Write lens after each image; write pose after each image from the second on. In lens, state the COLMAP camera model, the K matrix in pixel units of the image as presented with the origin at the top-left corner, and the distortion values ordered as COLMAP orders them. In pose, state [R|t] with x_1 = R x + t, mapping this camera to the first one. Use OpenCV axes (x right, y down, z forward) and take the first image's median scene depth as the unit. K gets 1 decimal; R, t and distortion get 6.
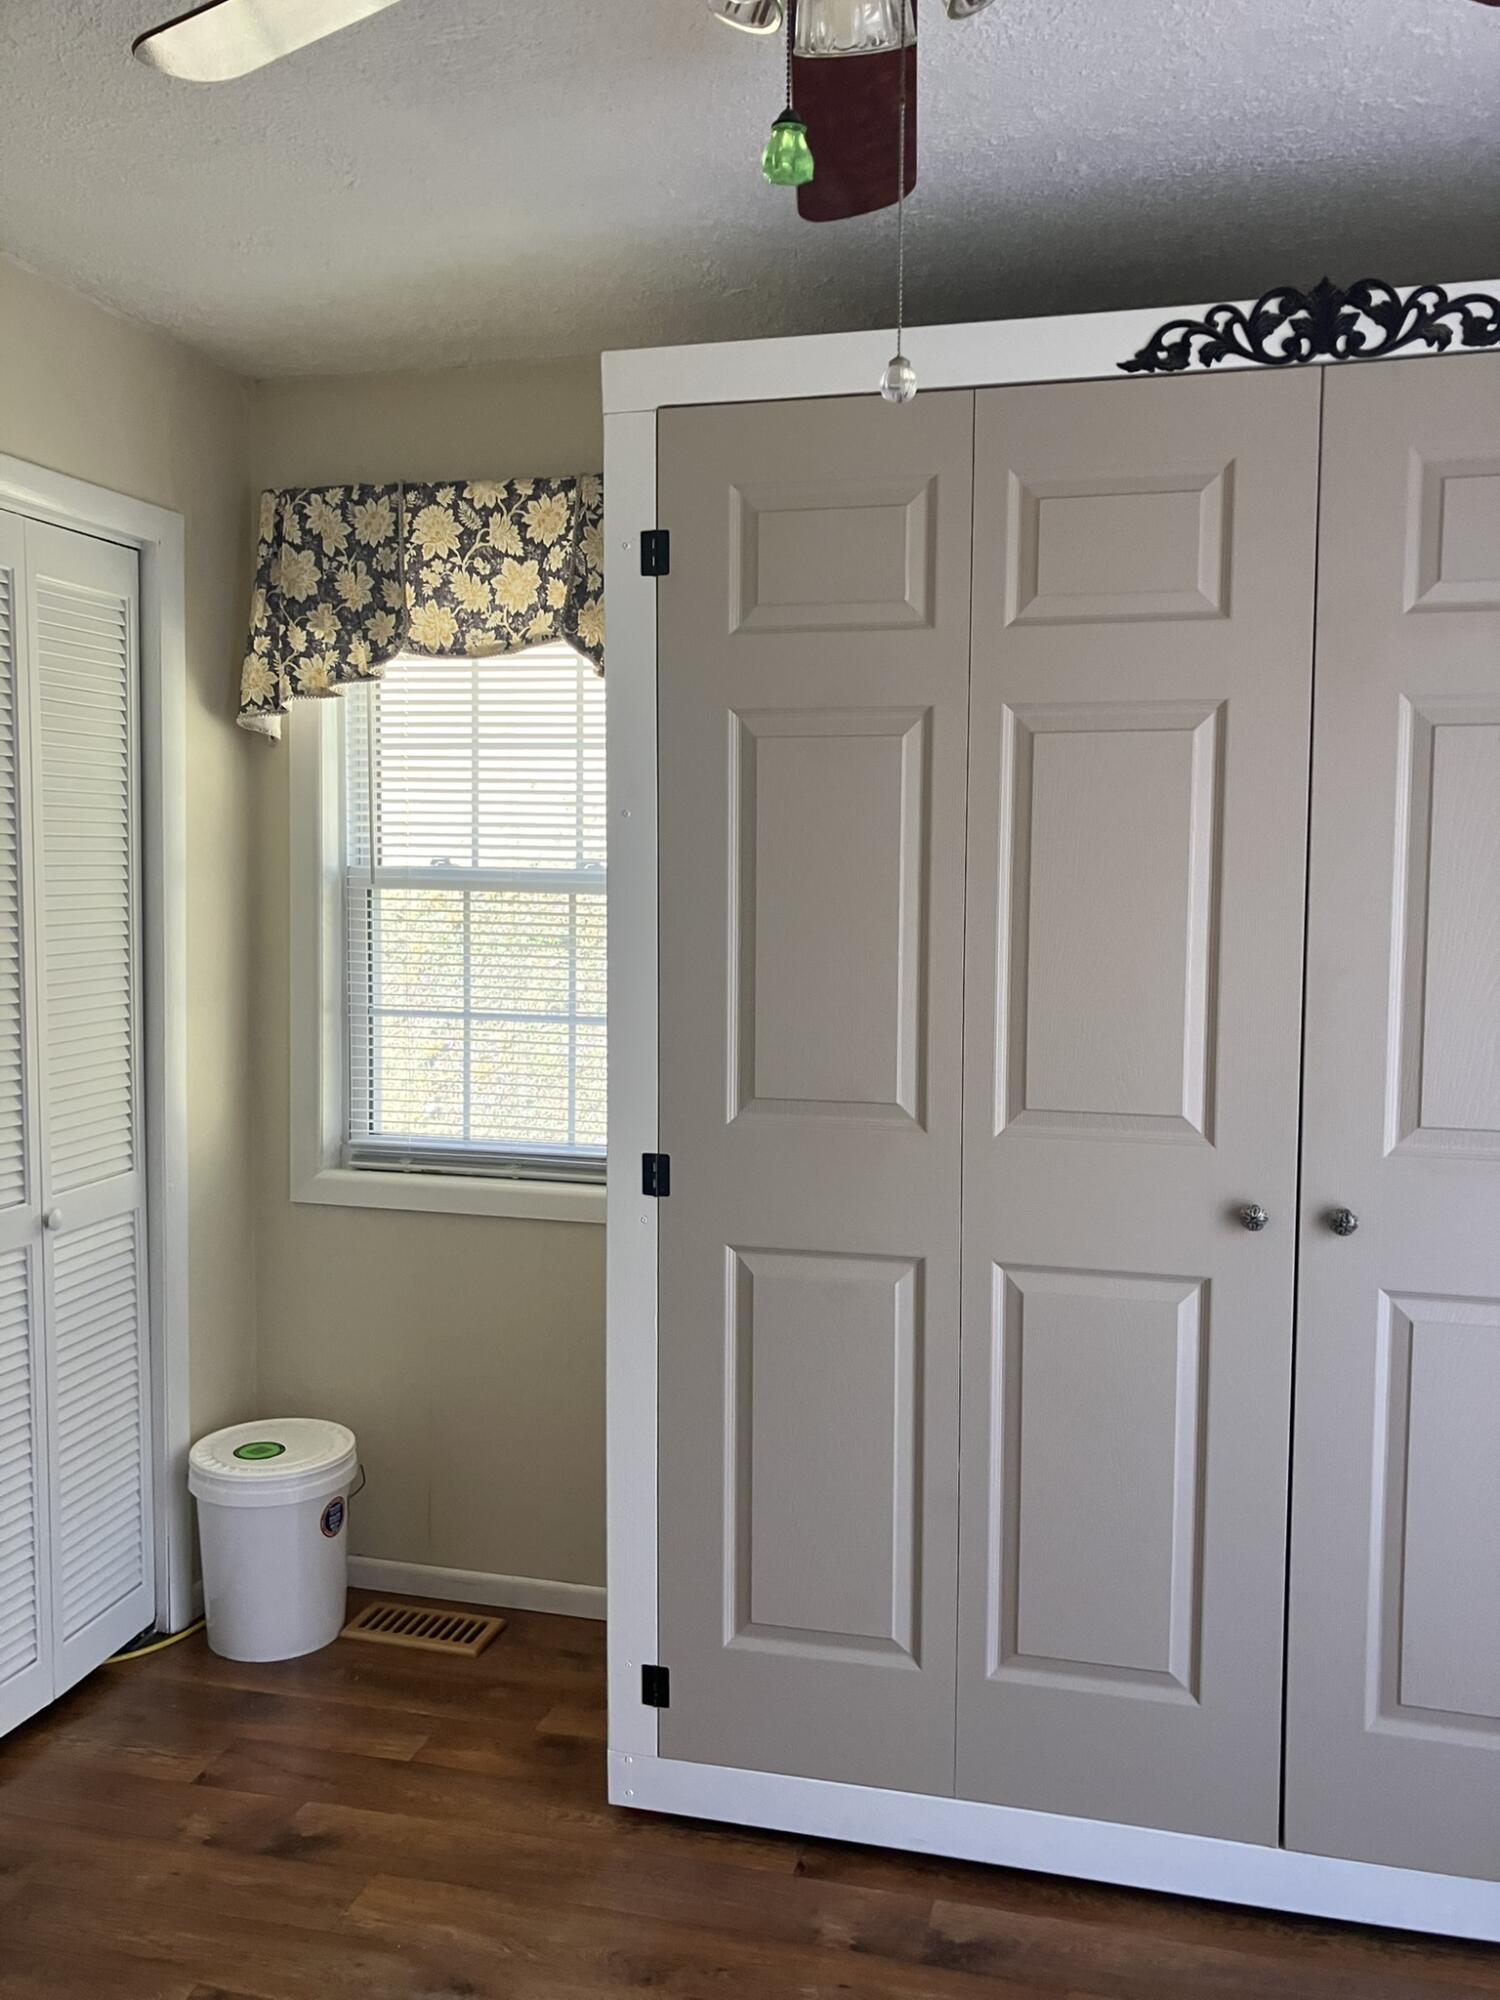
lens RADIAL K [[1629.9, 0, 747.9], [0, 1629.9, 1011.1], [0, 0, 1]] dist [-0.014705, 0.014869]
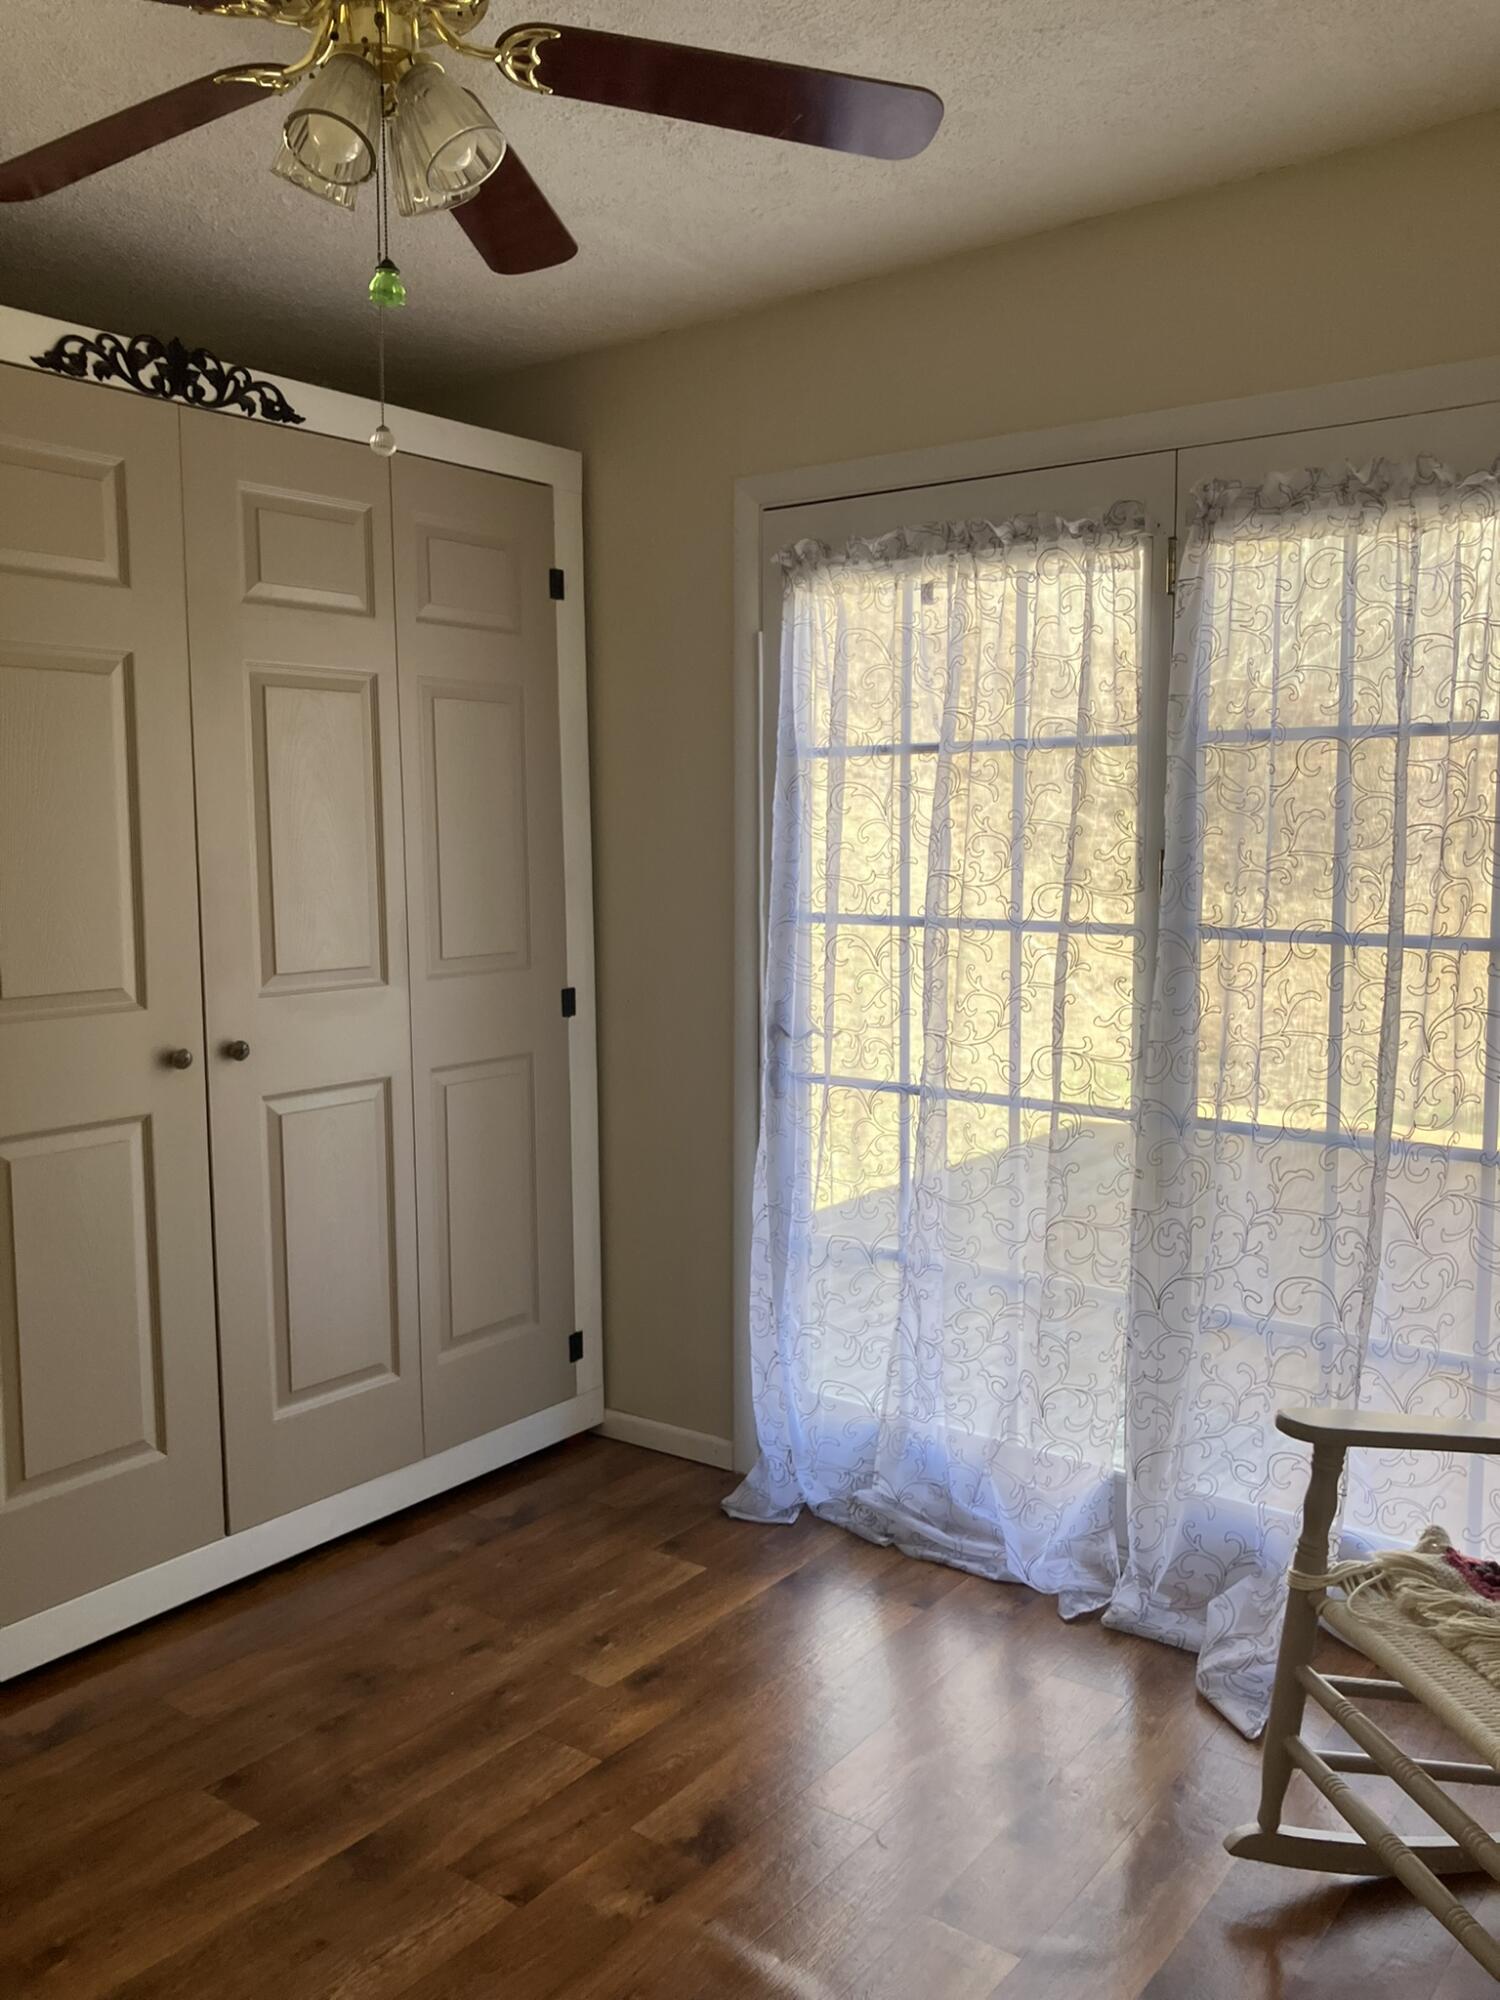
lens RADIAL K [[1629.9, 0, 751.5], [0, 1629.9, 996.8], [0, 0, 1]] dist [-0.014705, 0.014869]
pose [[0.377690, -0.099774, 0.920541, -0.720859], [0.084156, 0.993762, 0.073182, 0.022304], [-0.922100, 0.049829, 0.383731, 0.089237]]
